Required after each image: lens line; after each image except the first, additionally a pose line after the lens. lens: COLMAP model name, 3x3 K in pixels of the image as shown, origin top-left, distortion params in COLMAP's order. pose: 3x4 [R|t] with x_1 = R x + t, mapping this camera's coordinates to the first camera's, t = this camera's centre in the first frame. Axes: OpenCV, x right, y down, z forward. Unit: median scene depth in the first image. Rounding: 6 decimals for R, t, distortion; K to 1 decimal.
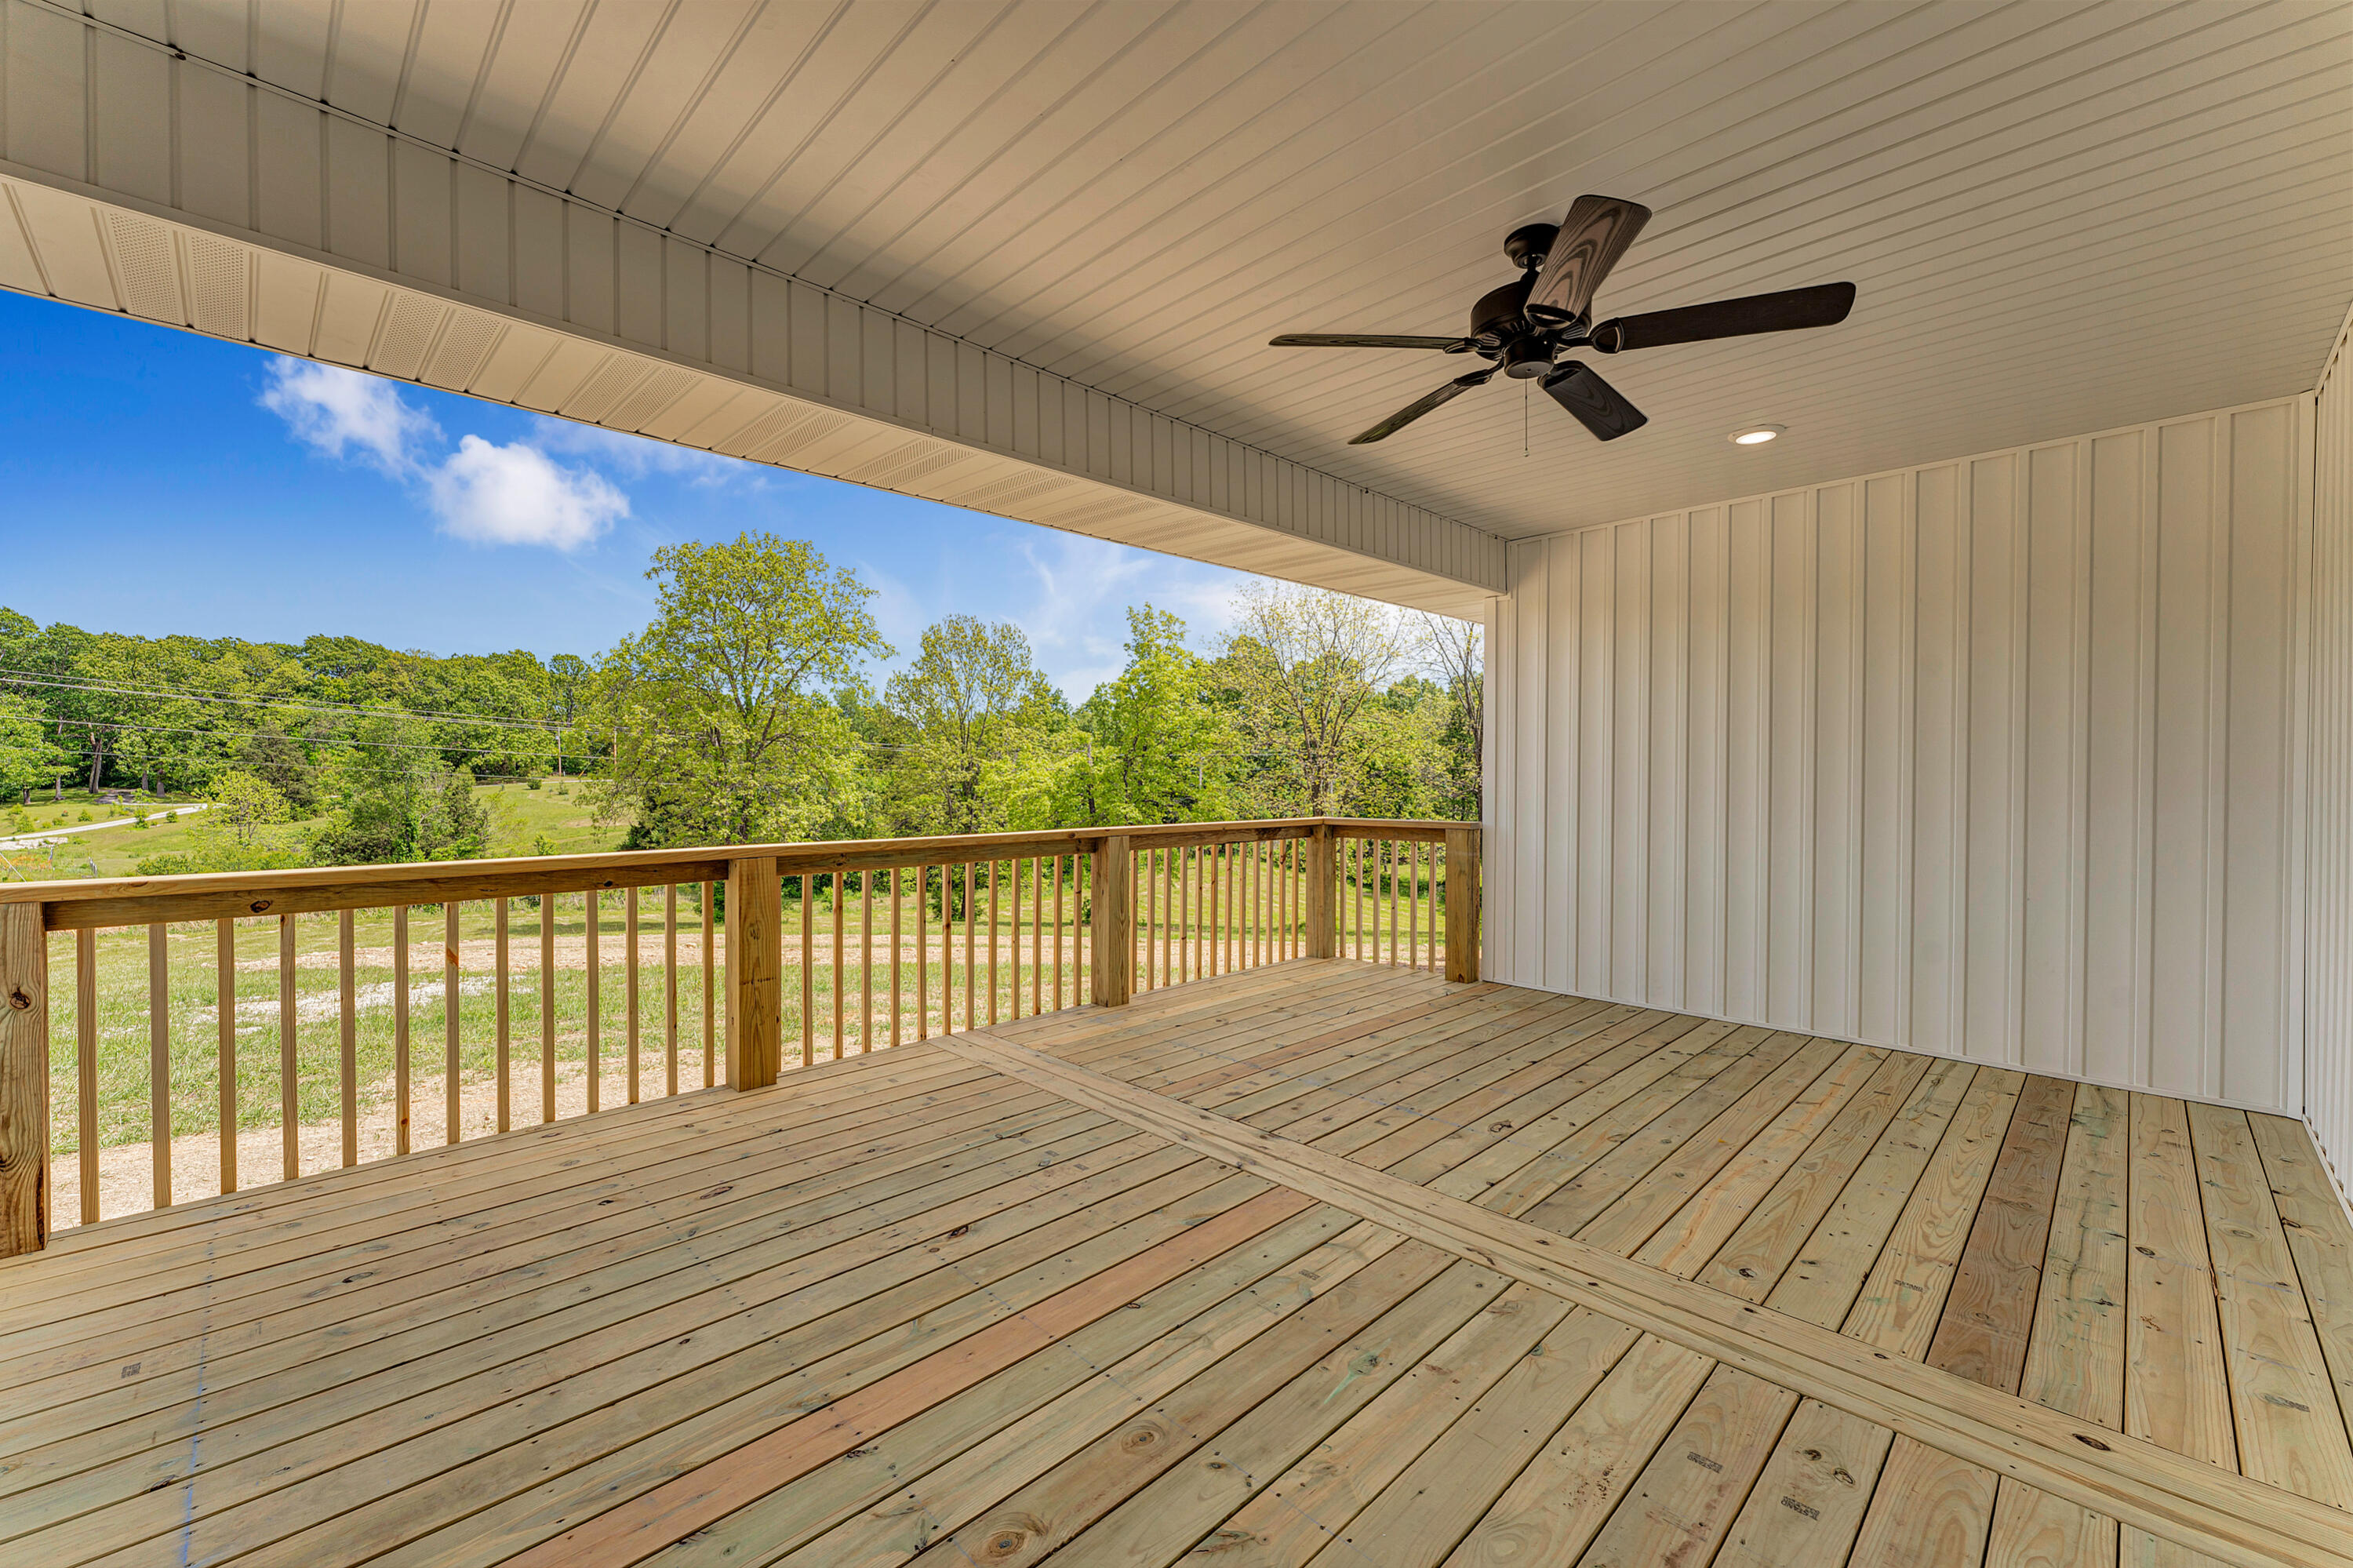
lens RADIAL K [[953.7, 0, 1163.8], [0, 953.7, 782.4], [0, 0, 1]] dist [-0.000673, 0.000243]
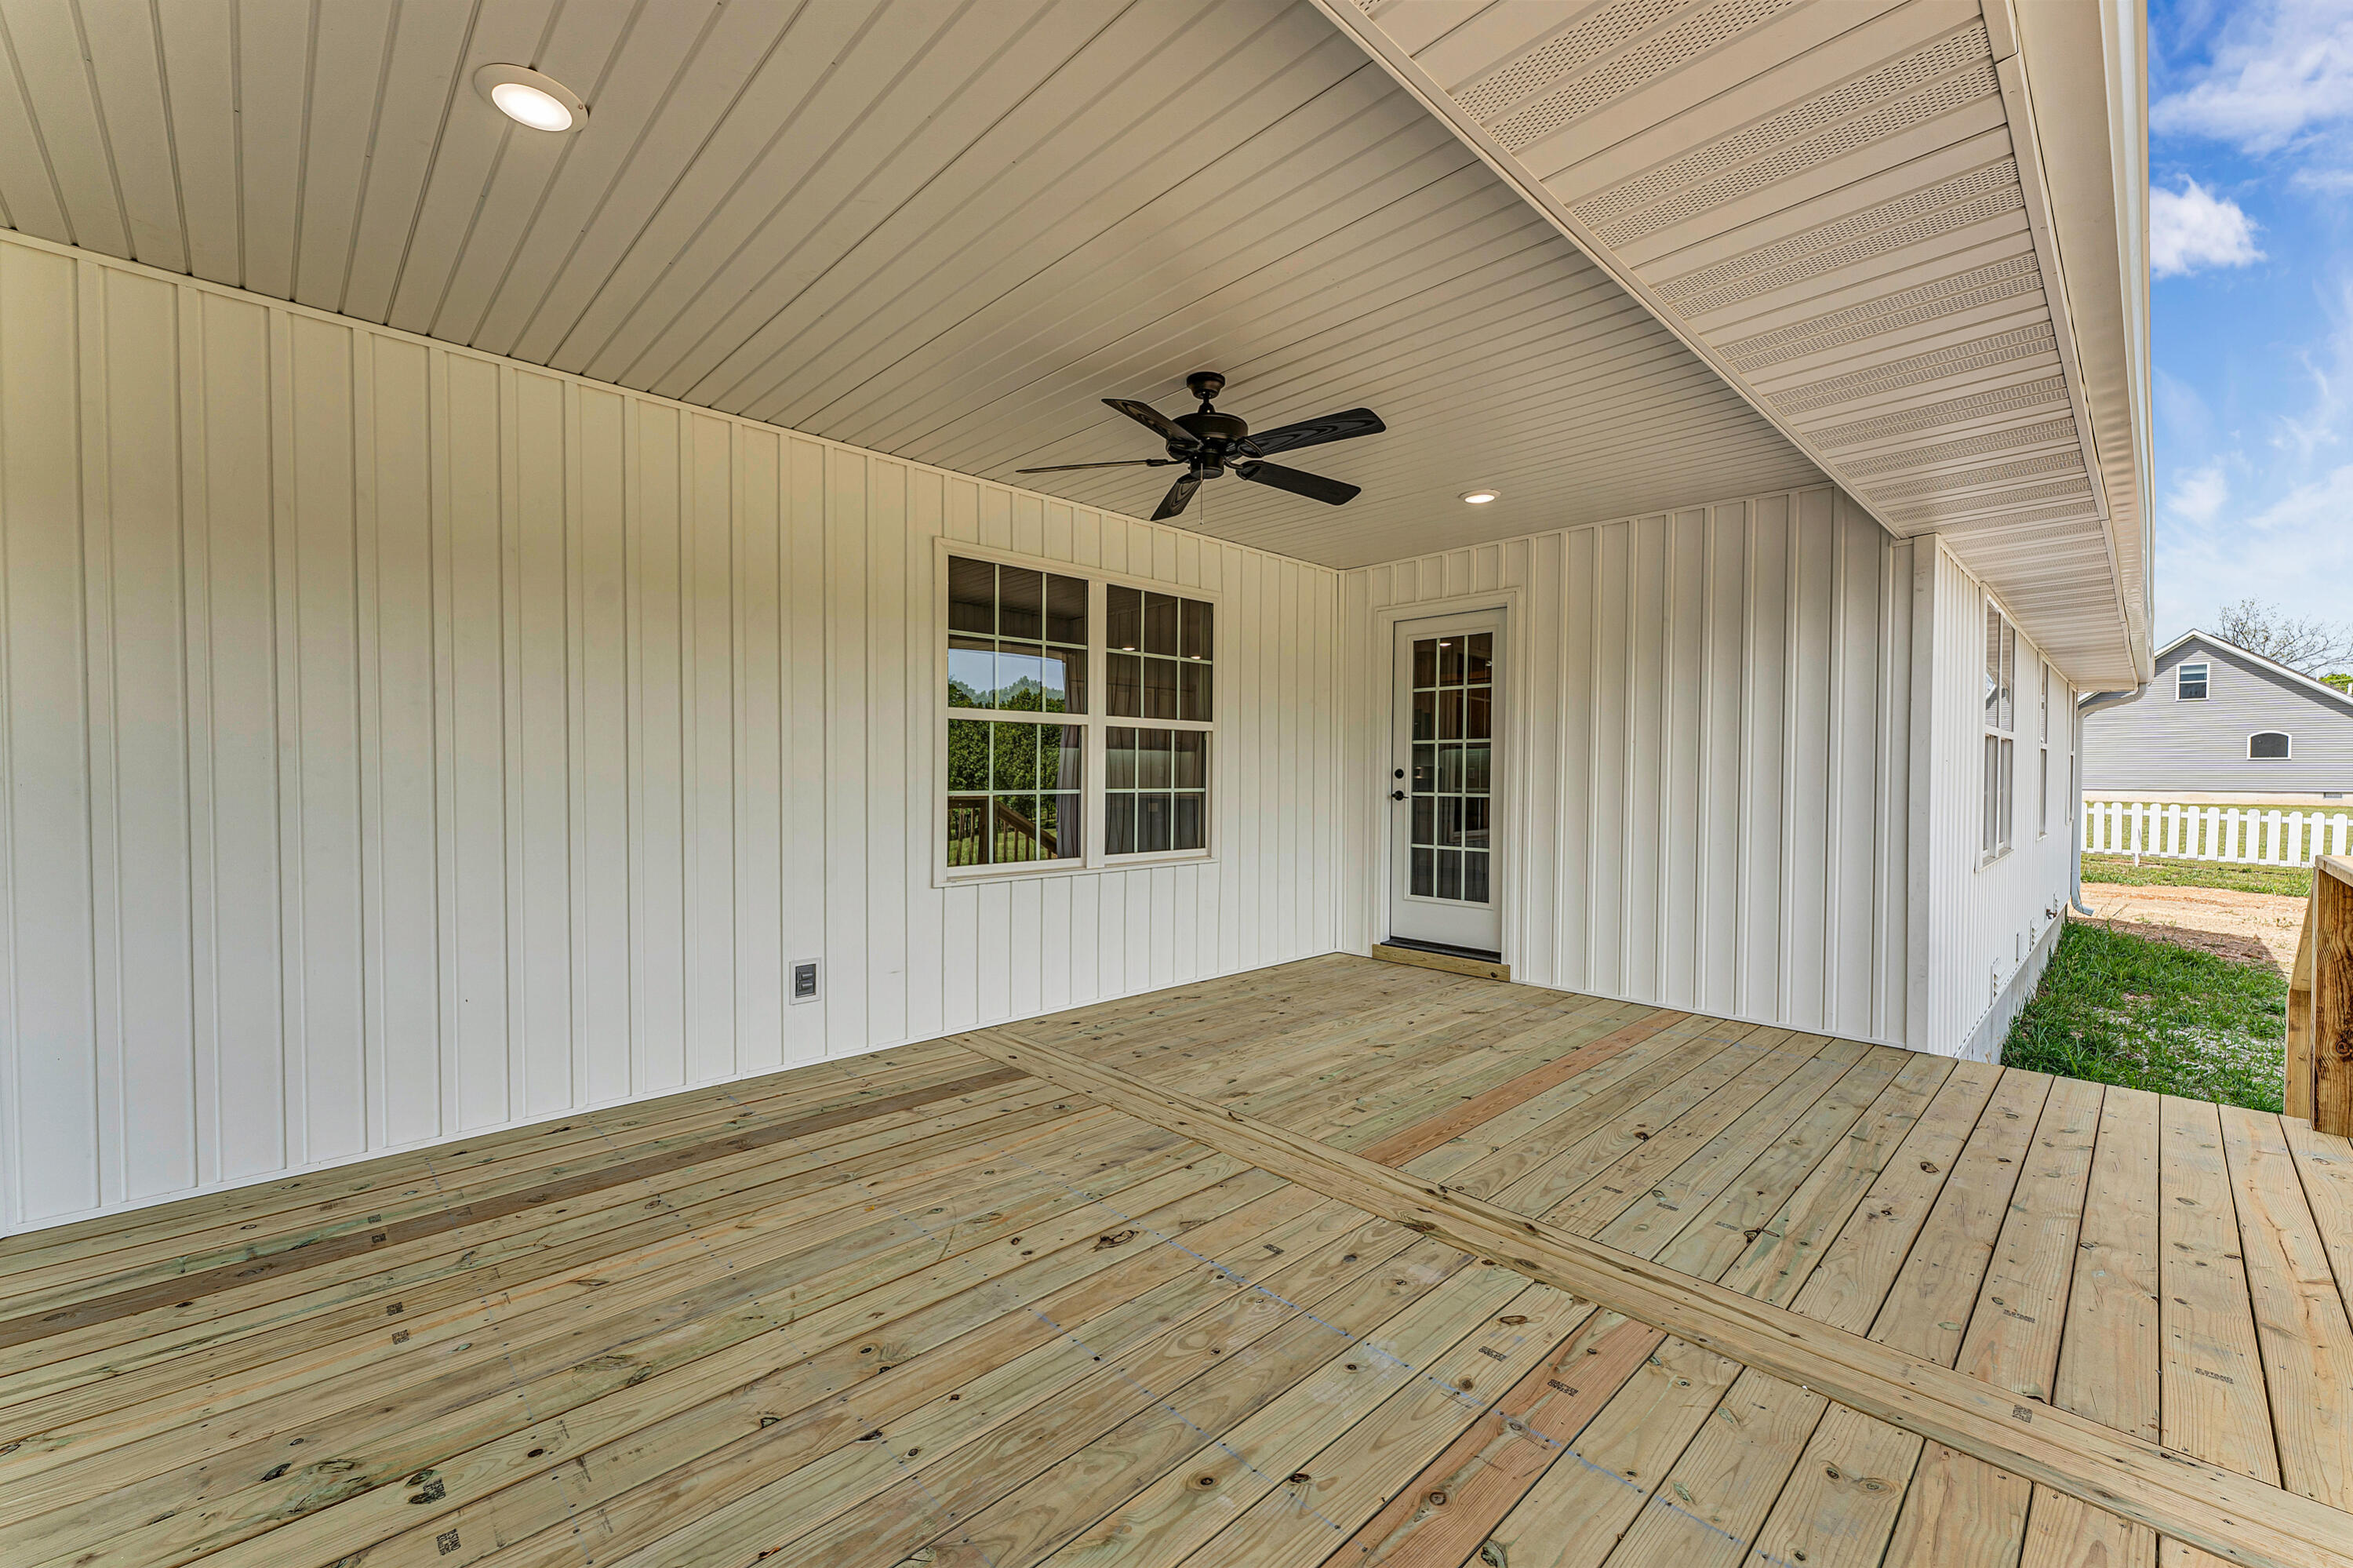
lens RADIAL K [[953.7, 0, 1174.1], [0, 953.7, 789.5], [0, 0, 1]] dist [-0.000673, 0.000243]
pose [[-0.999970, -0.006671, -0.003897, 0.335211], [-0.006758, 0.999720, 0.022686, -0.005511], [0.003745, 0.022711, -0.999735, 1.848193]]
